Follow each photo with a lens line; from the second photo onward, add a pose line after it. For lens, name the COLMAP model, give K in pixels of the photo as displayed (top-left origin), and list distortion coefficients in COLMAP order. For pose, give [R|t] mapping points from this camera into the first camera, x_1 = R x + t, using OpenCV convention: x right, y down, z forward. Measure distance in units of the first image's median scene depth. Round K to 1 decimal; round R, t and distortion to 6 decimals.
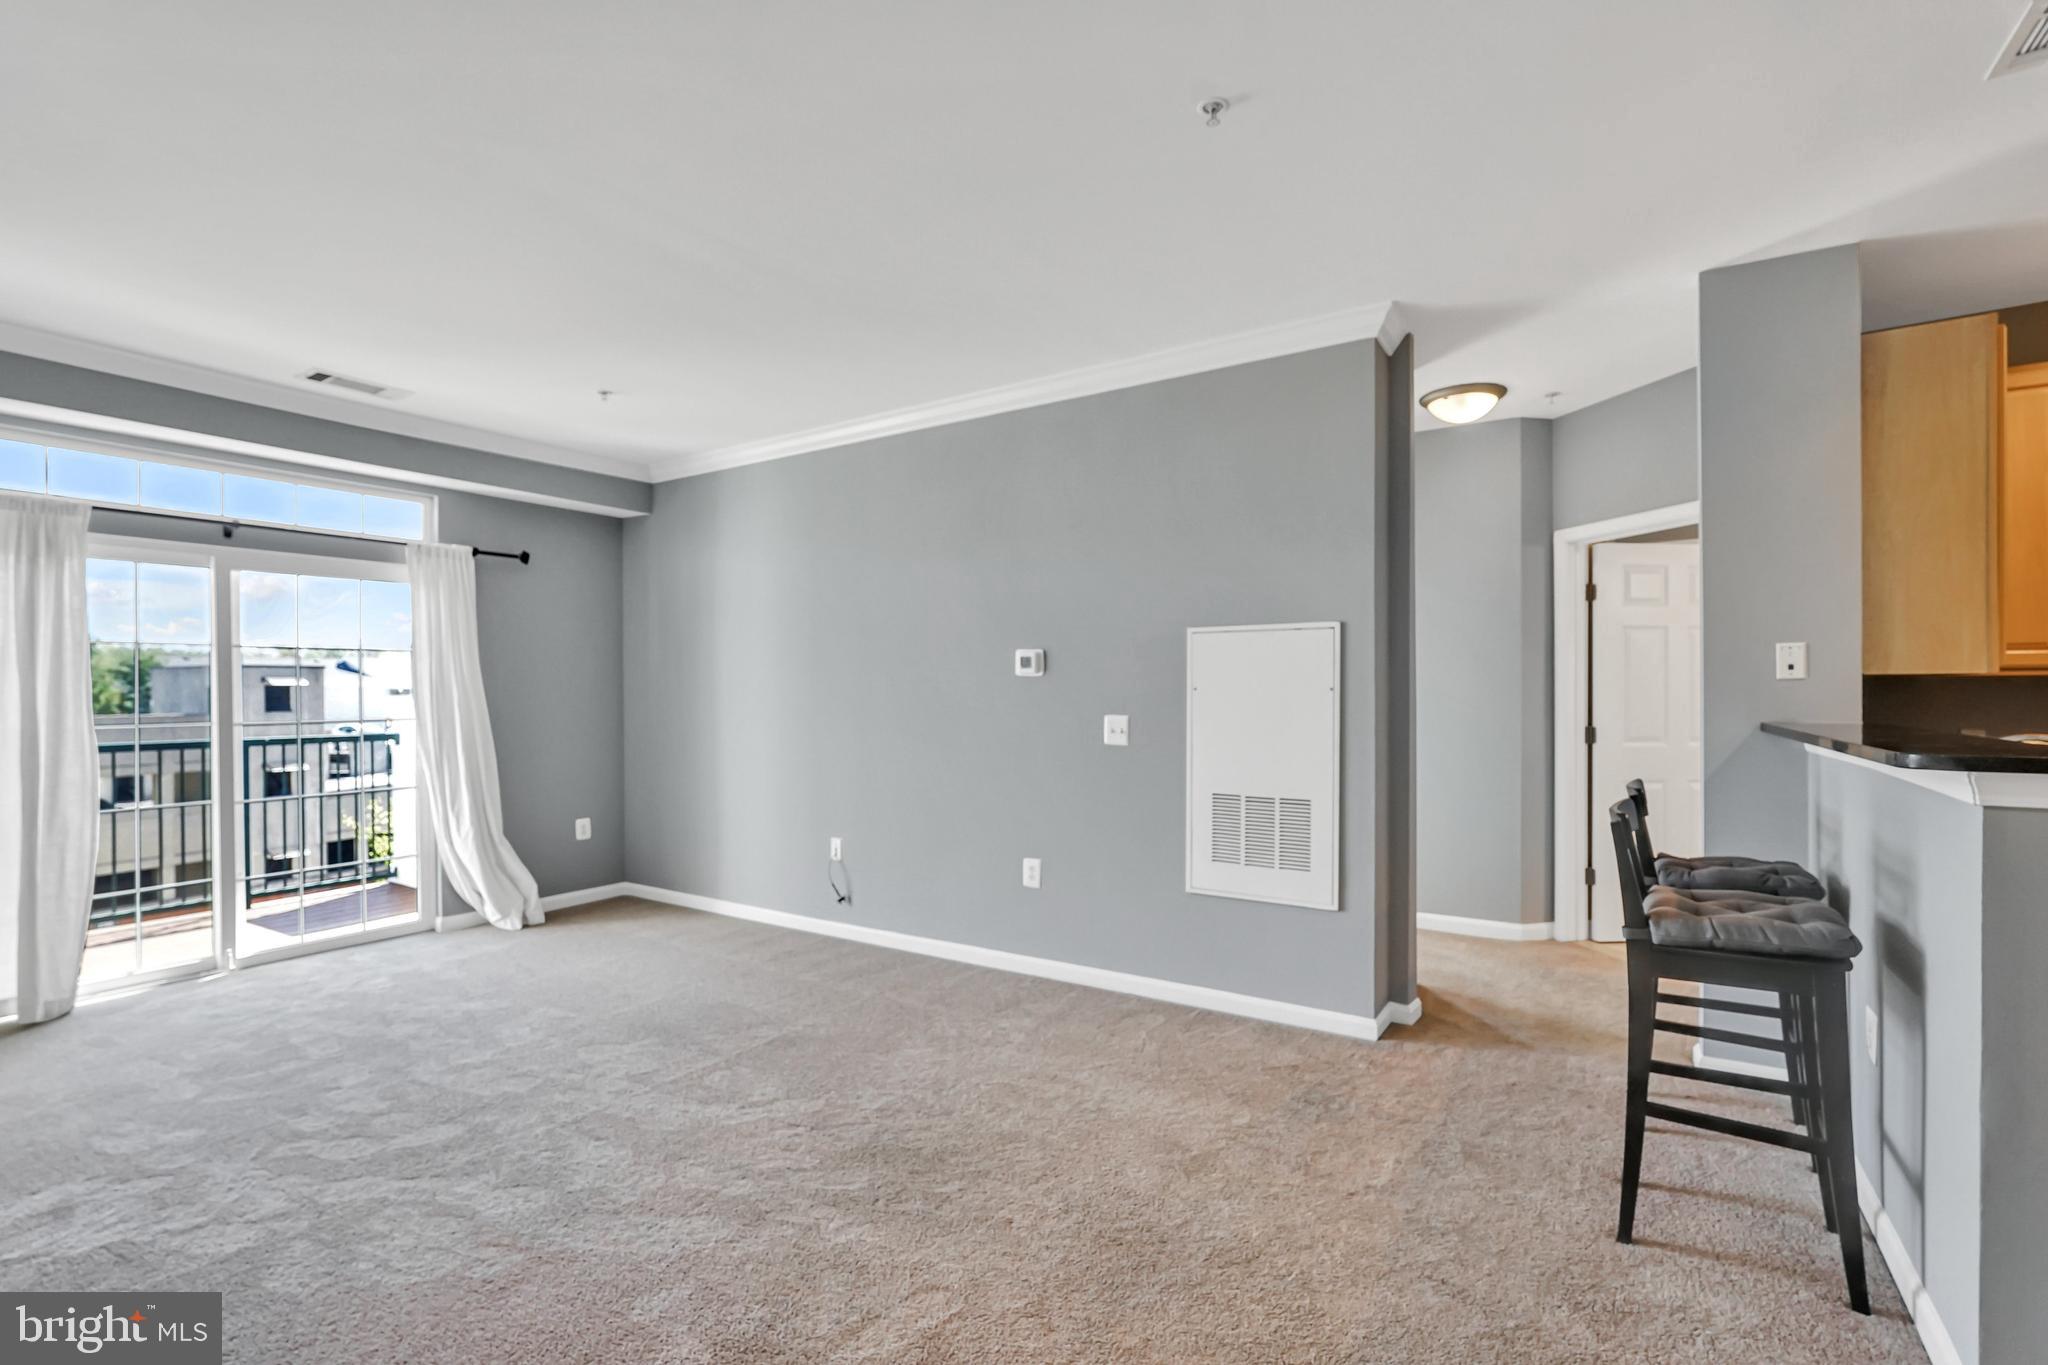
lens RADIAL K [[951.1, 0, 1017.6], [0, 951.1, 683.8], [0, 0, 1]] dist [-0.006737, 0.004569]
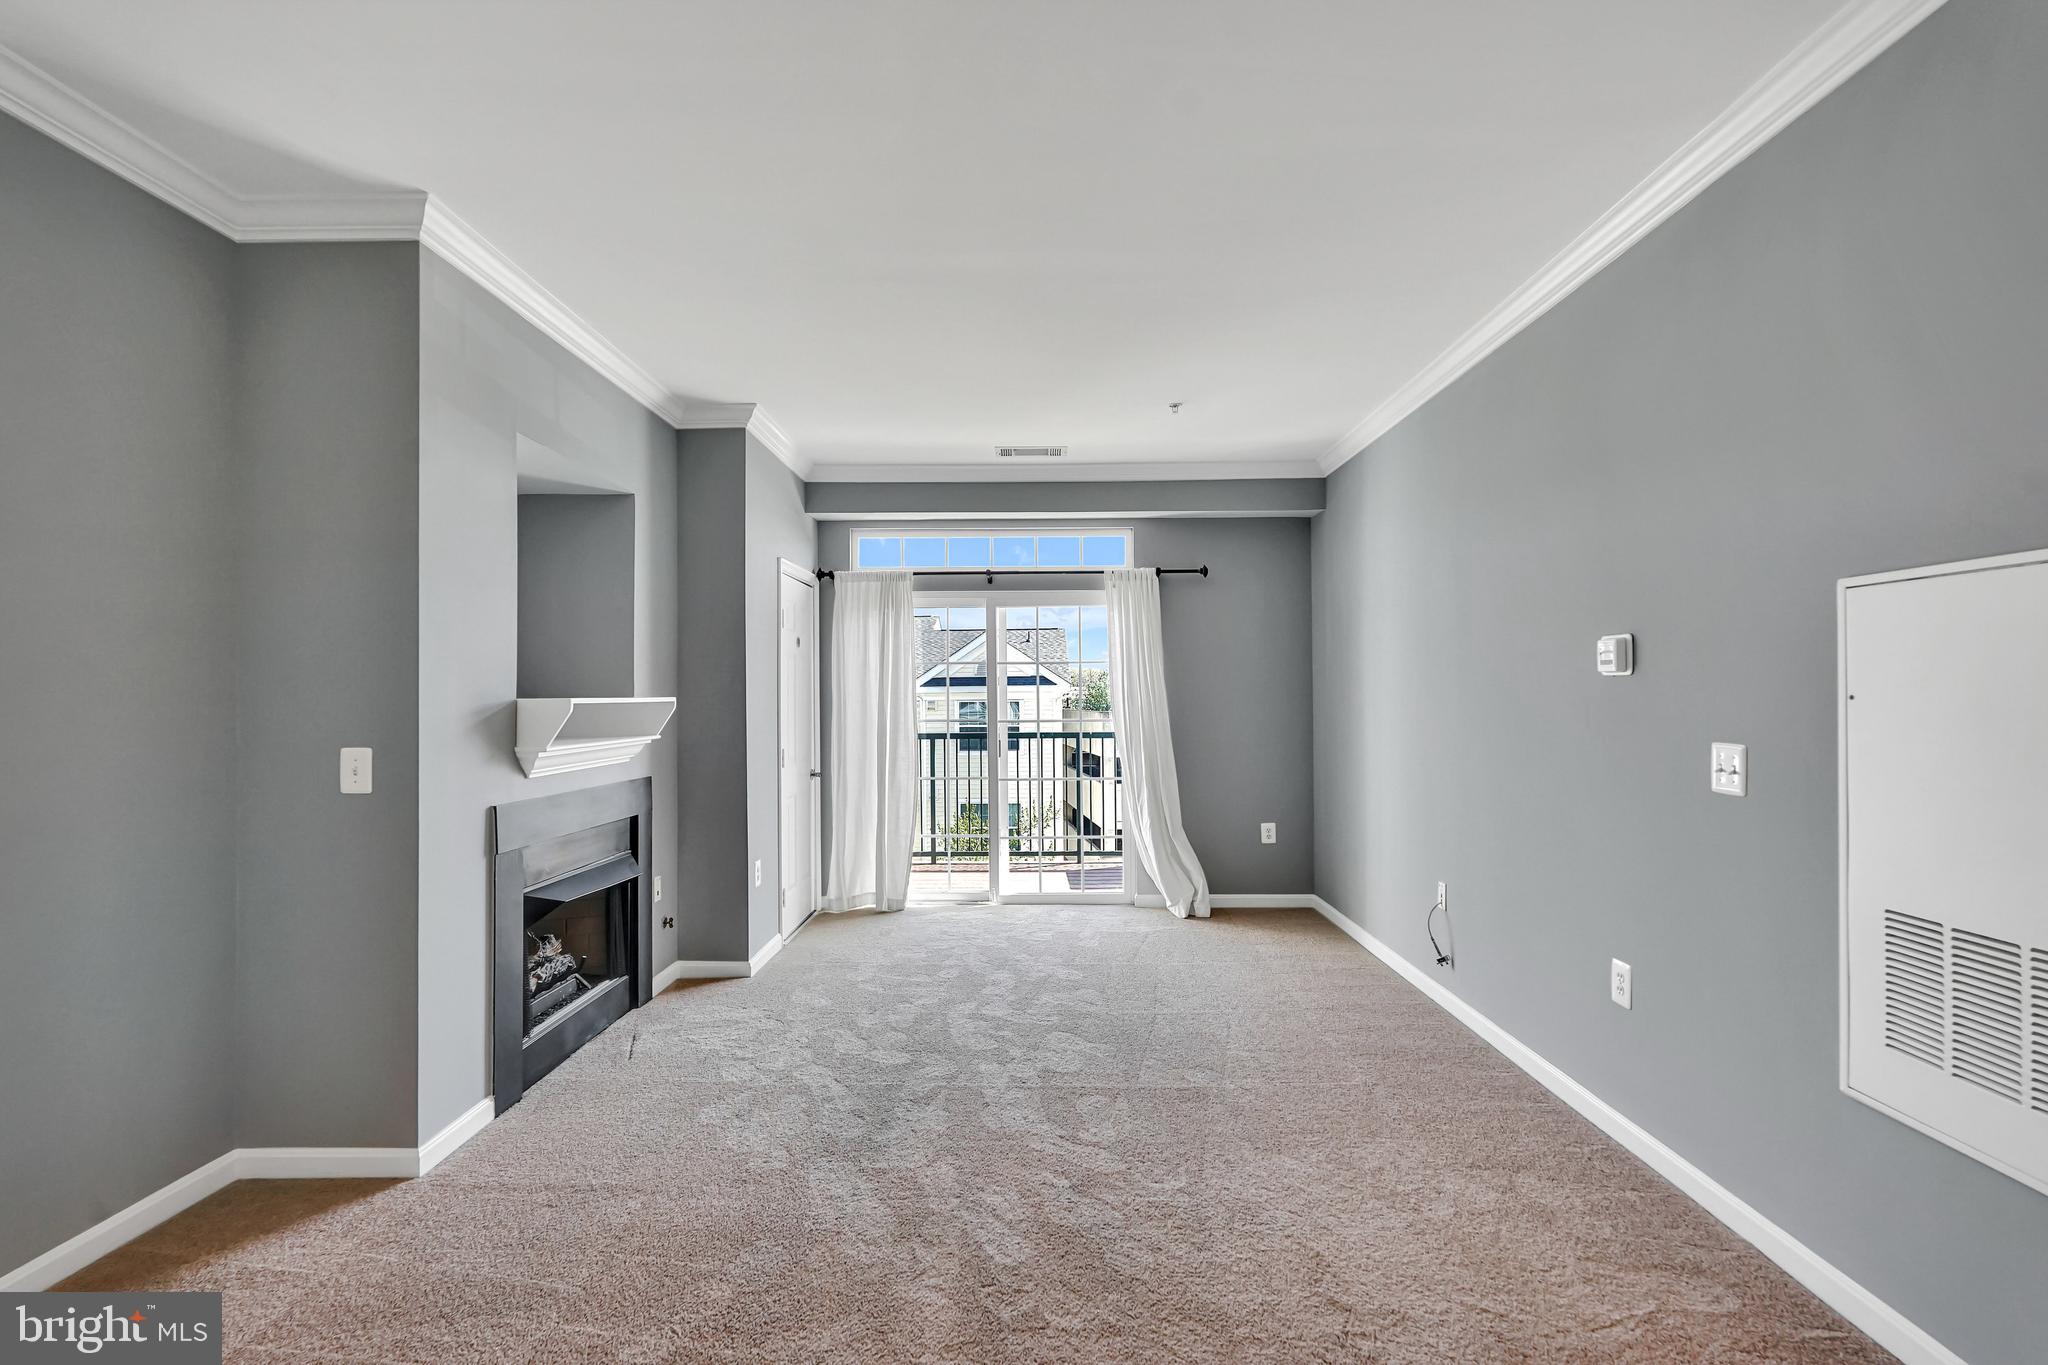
lens RADIAL K [[951.1, 0, 1013.0], [0, 951.1, 688.1], [0, 0, 1]] dist [-0.006737, 0.004569]
pose [[0.527170, -0.005725, -0.849740, 0.363772], [0.008455, 0.999963, -0.001492, -0.002855], [0.849718, -0.006398, 0.527199, 0.334376]]
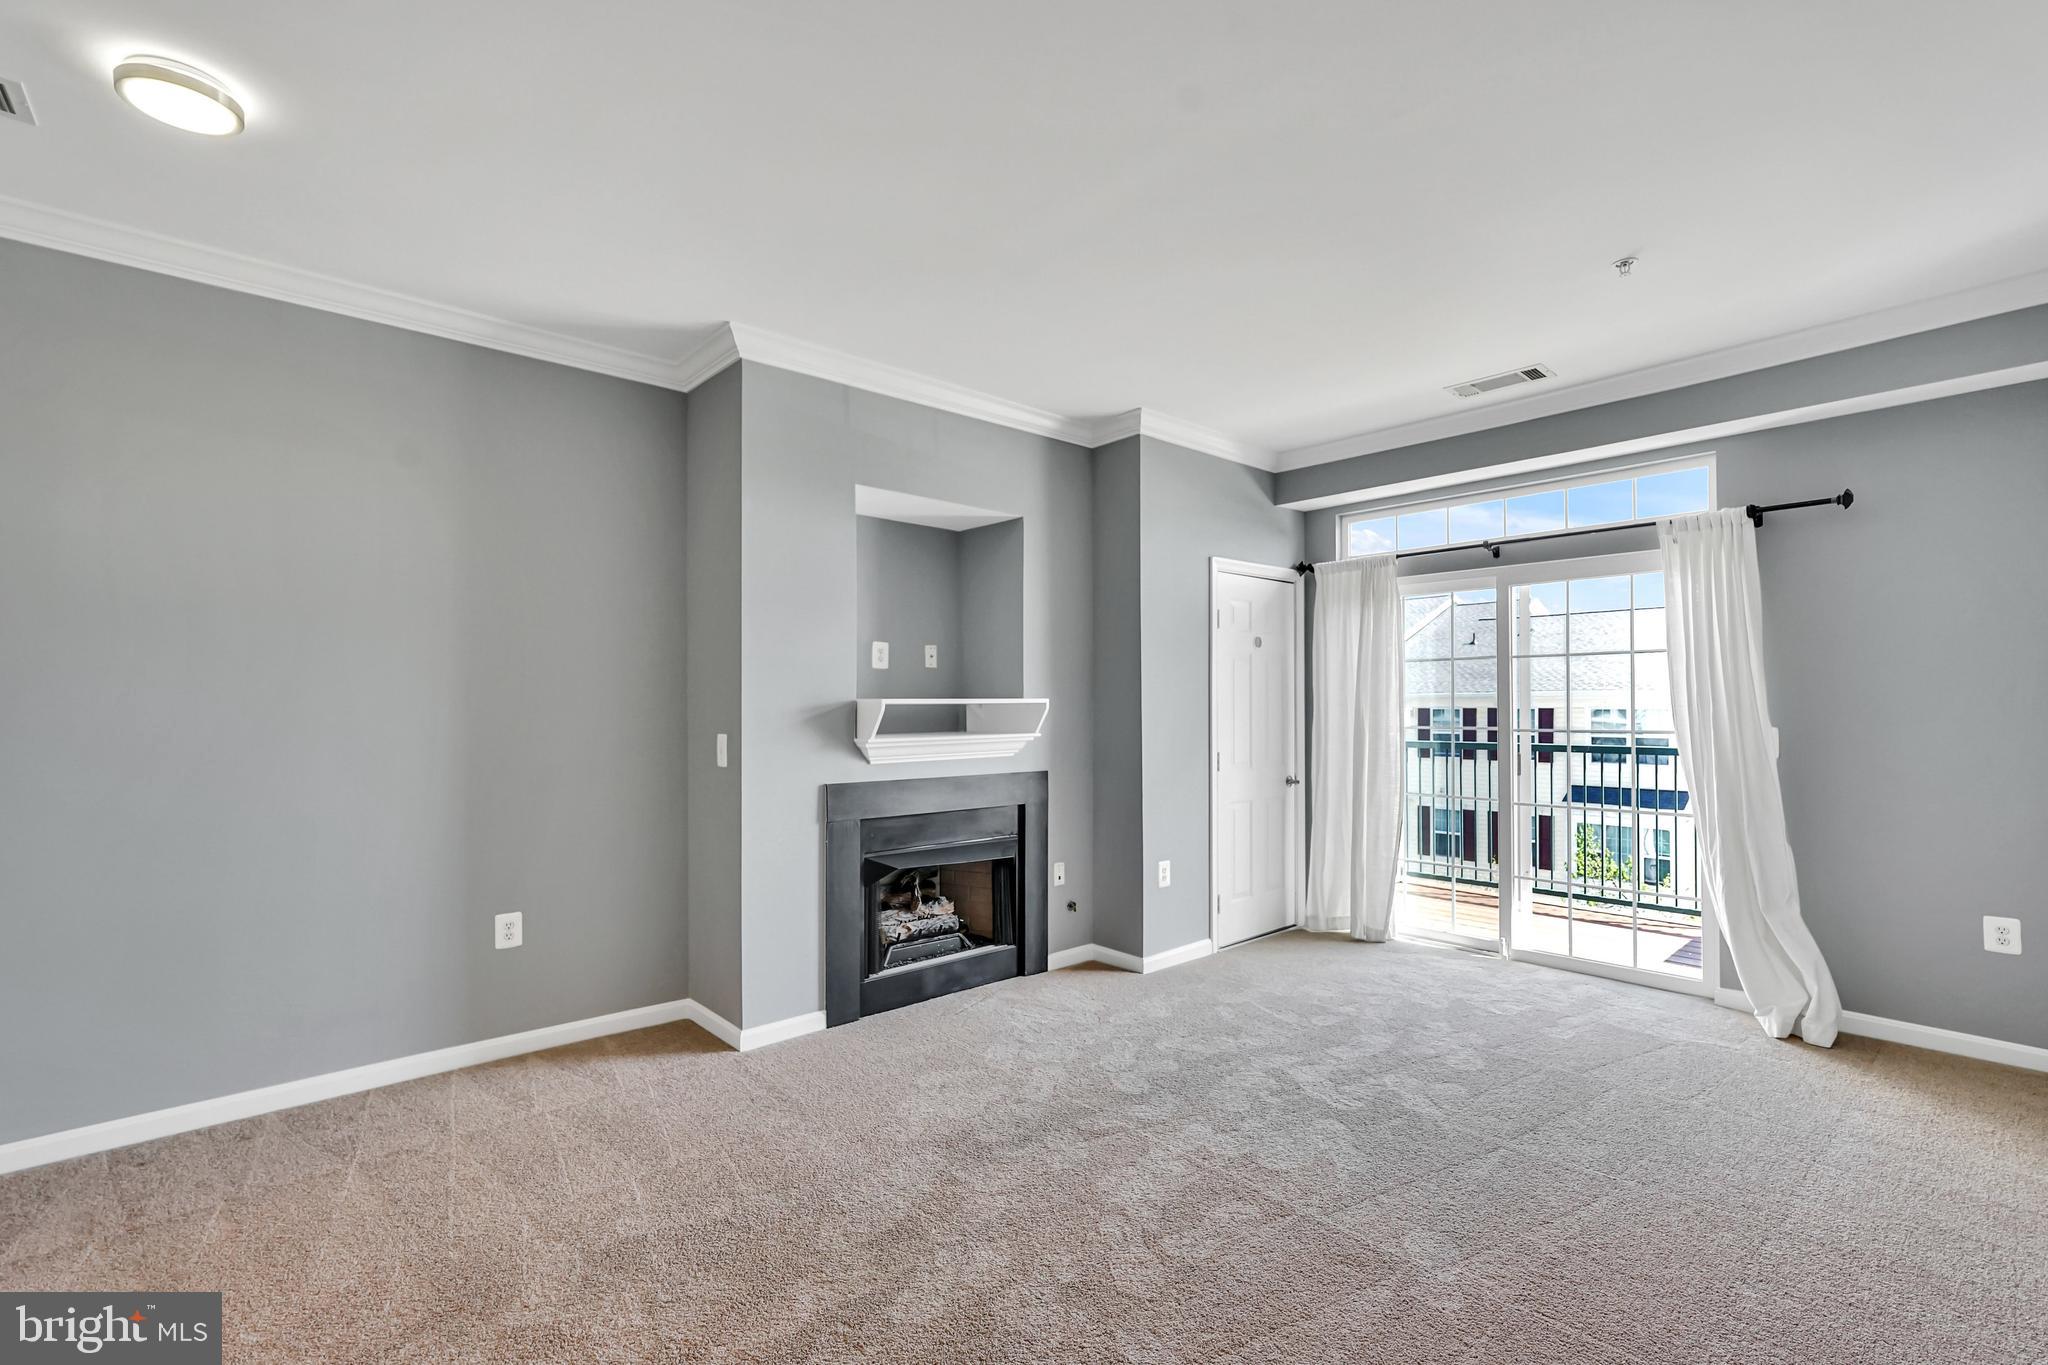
lens RADIAL K [[903.4, 0, 1015.4], [0, 903.4, 702.8], [0, 0, 1]] dist [-0.011805, 0.003189]
pose [[-0.269658, 0.002595, -0.962953, 0.330955], [0.010511, 0.999945, -0.000249, 0.006879], [0.962899, -0.010189, -0.269670, 0.804318]]
